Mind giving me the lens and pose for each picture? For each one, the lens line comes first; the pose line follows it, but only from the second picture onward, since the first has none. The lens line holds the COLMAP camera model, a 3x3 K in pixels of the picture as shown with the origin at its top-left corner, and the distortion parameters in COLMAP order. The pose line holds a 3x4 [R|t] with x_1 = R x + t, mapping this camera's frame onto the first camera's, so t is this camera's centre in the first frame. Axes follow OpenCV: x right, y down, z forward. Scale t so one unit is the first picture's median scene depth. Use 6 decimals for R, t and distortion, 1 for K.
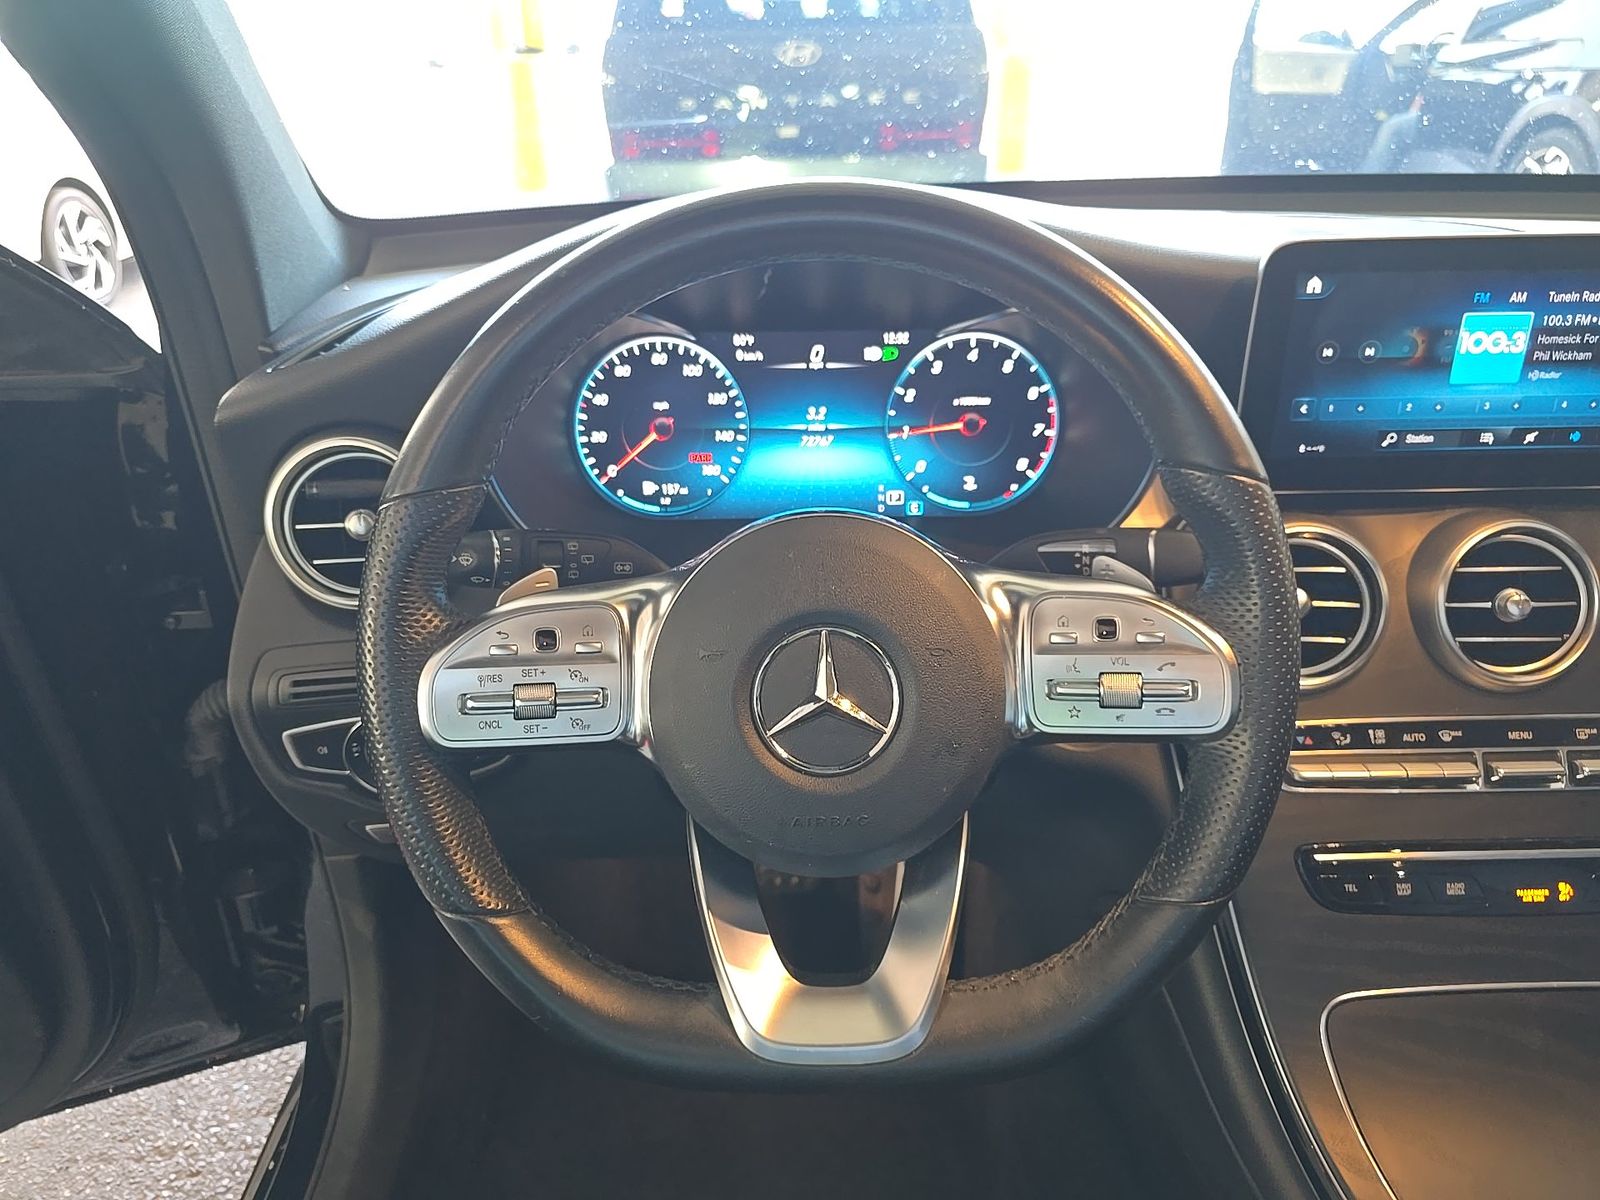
lens RADIAL K [[1078.3, 0, 788.9], [0, 1078.3, 600.6], [0, 0, 1]] dist [0.032432, -0.029148]
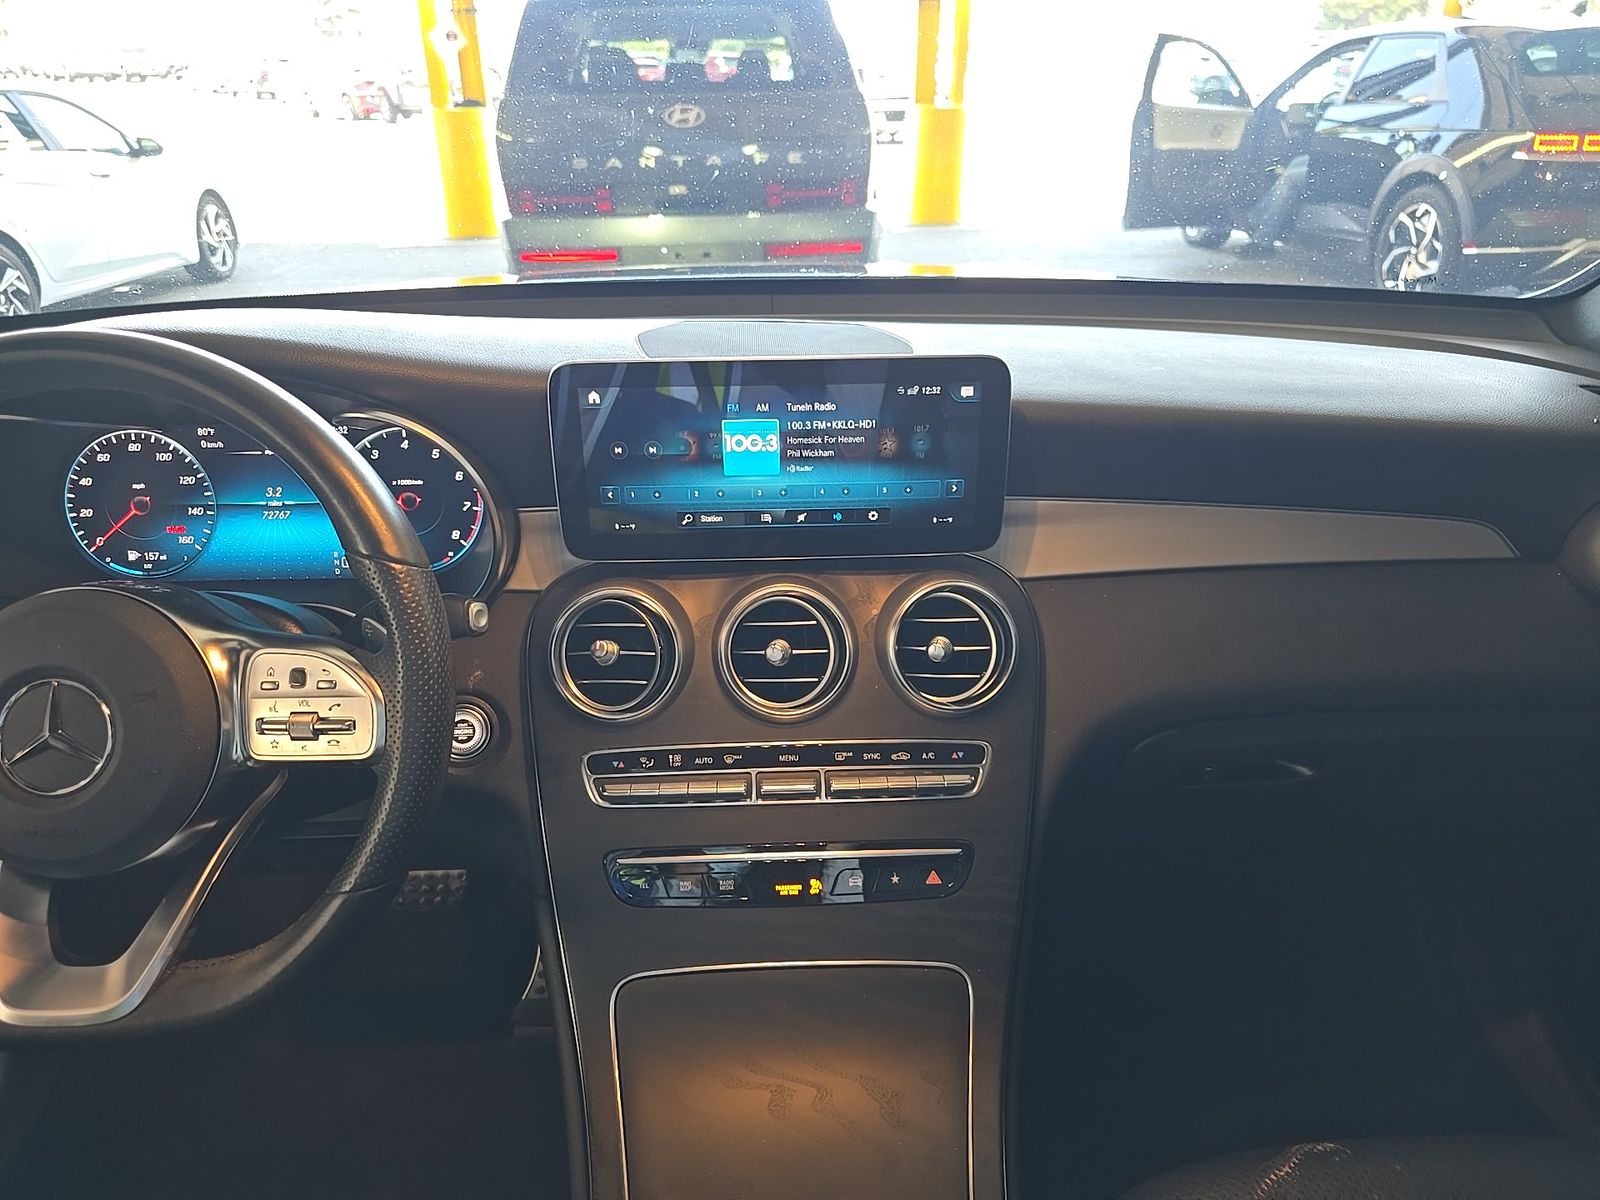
lens RADIAL K [[1078.3, 0, 817.1], [0, 1078.3, 601.3], [0, 0, 1]] dist [0.032432, -0.029148]
pose [[0.999819, -0.003658, 0.018674, 0.603861], [0.004200, 0.999569, -0.029058, -0.016712], [-0.018559, 0.029132, 0.999403, -0.201649]]
